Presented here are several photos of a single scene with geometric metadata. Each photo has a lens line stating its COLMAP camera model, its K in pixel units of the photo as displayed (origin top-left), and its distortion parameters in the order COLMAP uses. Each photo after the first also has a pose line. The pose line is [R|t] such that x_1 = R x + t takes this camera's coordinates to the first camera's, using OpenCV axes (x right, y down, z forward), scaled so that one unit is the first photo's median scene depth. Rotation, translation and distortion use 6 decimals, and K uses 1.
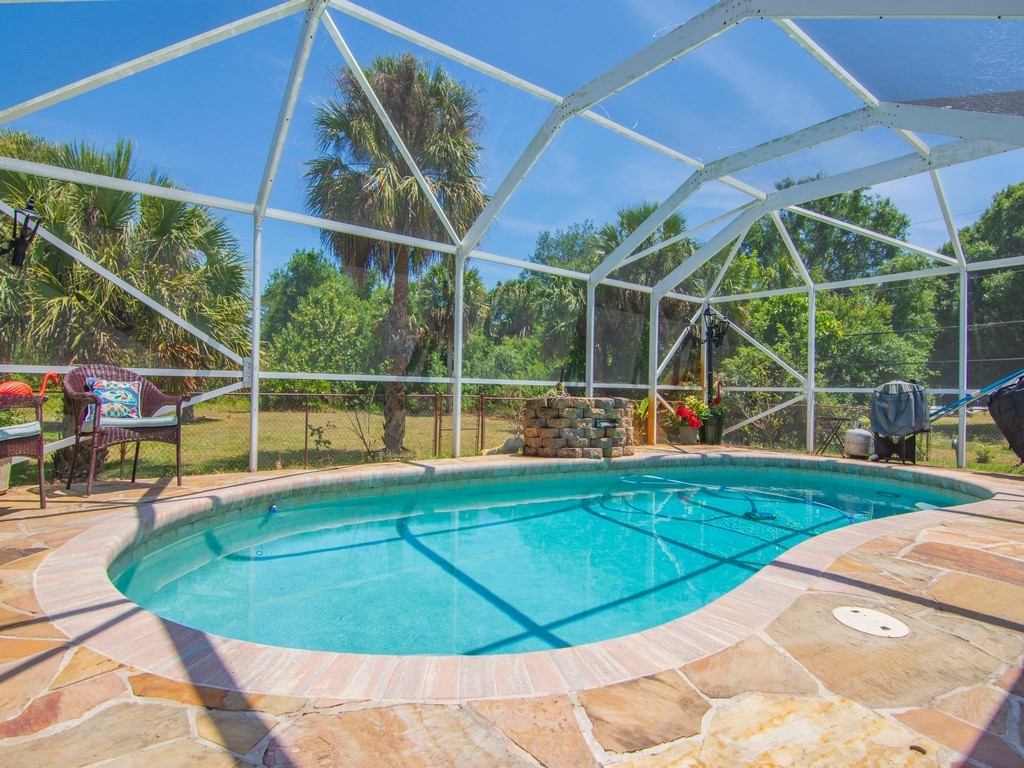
lens RADIAL K [[518.1, 0, 513.5], [0, 518.1, 382.7], [0, 0, 1]] dist [0.001015, -0.002014]
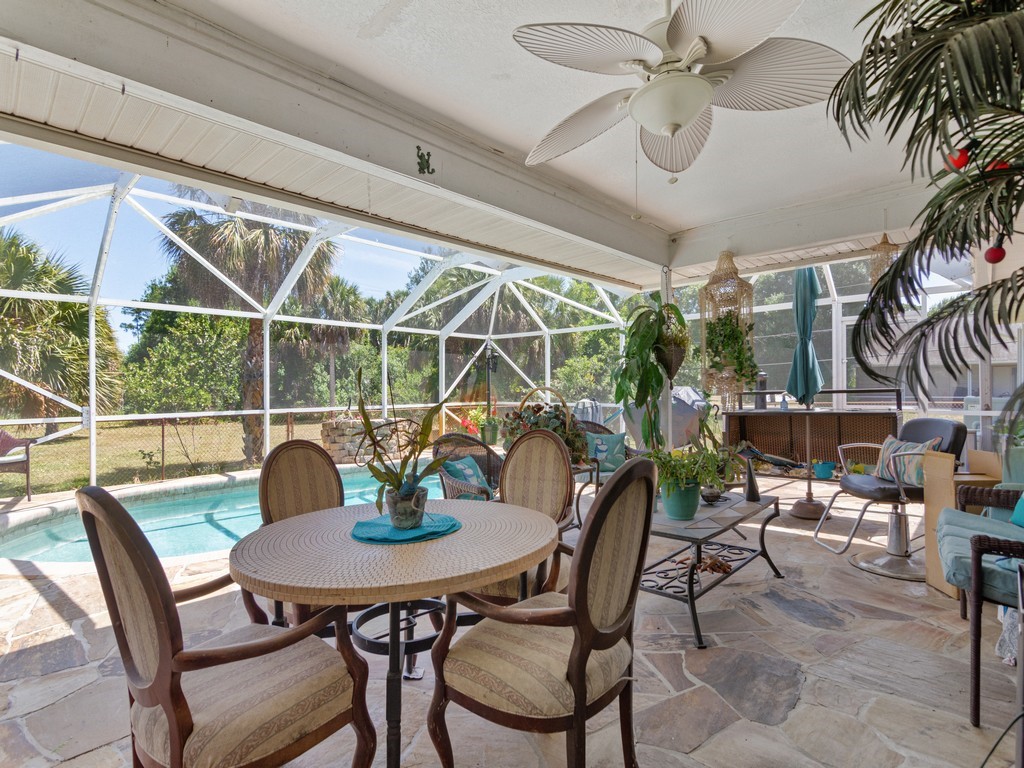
lens RADIAL K [[497.1, 0, 511.9], [0, 497.1, 384.0], [0, 0, 1]] dist [0.000691, 0.001231]
pose [[0.983663, -0.028282, 0.177785, 0.230956], [0.027143, 0.999593, 0.008835, -0.055040], [-0.177962, -0.003866, 0.984030, -0.317618]]
